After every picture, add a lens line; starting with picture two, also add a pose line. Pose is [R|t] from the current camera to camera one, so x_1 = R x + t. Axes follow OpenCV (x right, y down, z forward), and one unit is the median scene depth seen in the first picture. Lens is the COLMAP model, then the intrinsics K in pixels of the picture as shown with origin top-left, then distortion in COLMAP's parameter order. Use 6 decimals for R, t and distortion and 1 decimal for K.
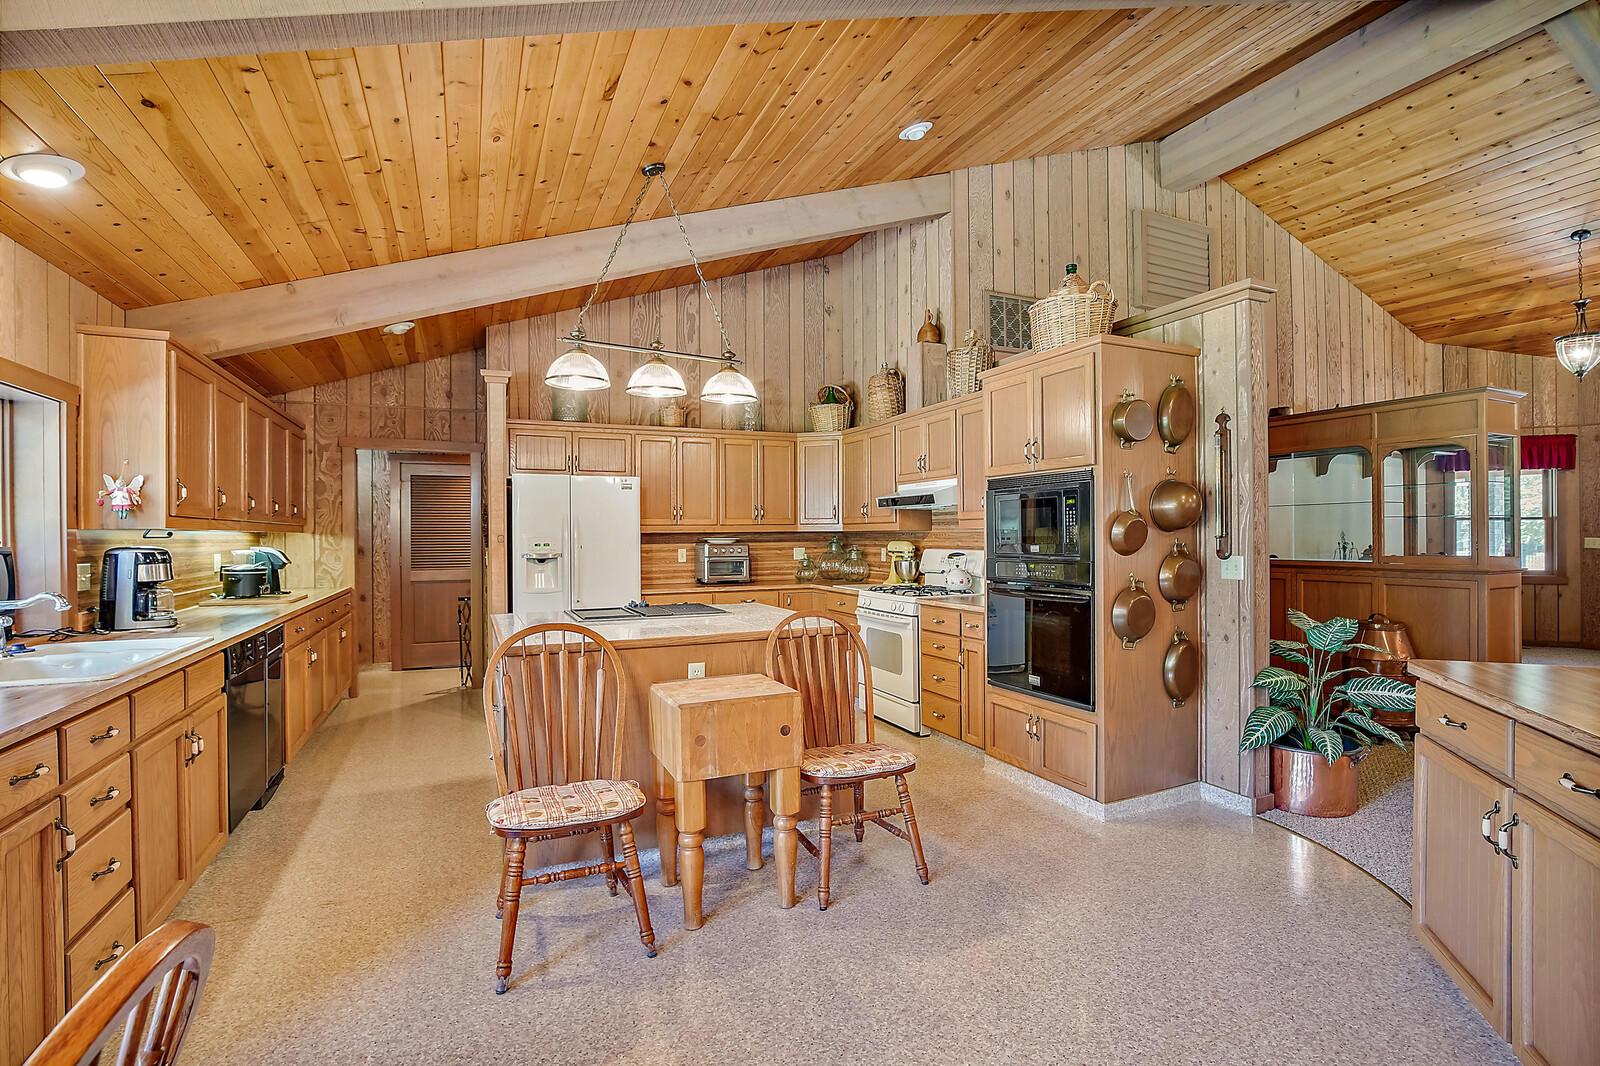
lens RADIAL K [[735.9, 0, 801.5], [0, 735.9, 526.4], [0, 0, 1]] dist [-0.025446, 0.003454]
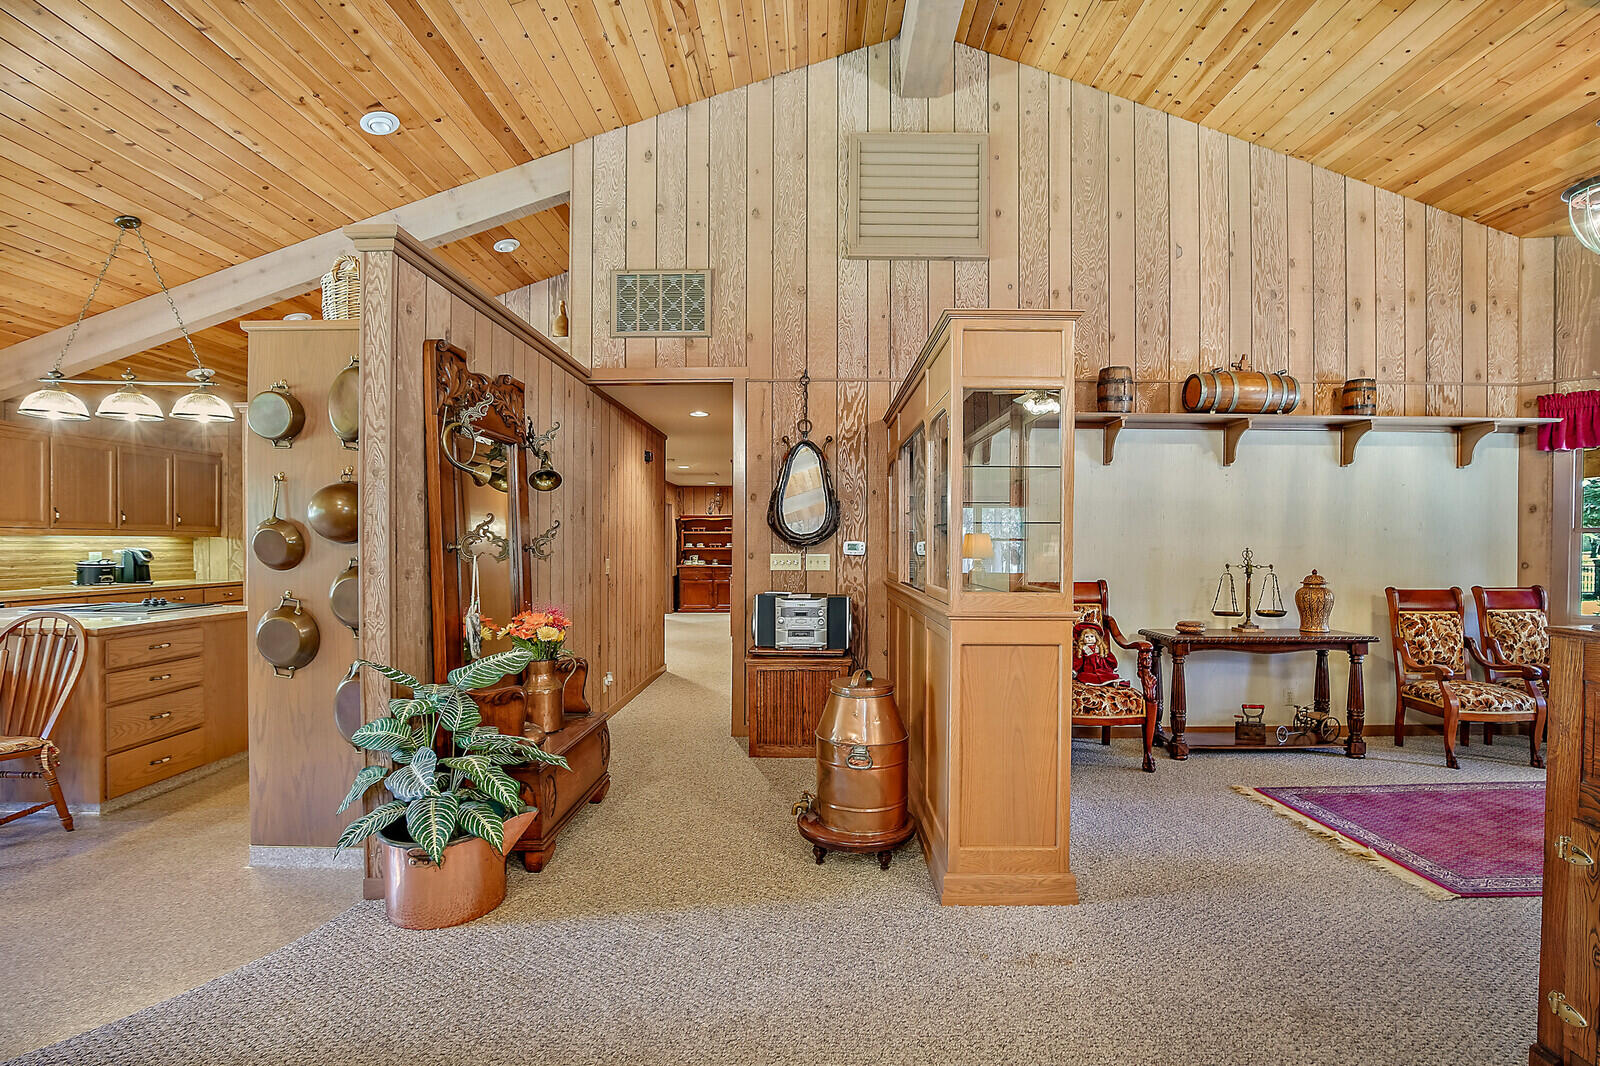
lens RADIAL K [[735.9, 0, 800.6], [0, 735.9, 543.4], [0, 0, 1]] dist [-0.025446, 0.003454]
pose [[0.904098, 0.012536, -0.427141, 0.769535], [-0.006987, 0.999870, 0.014554, -0.005262], [0.427268, -0.010174, 0.904068, 0.266013]]
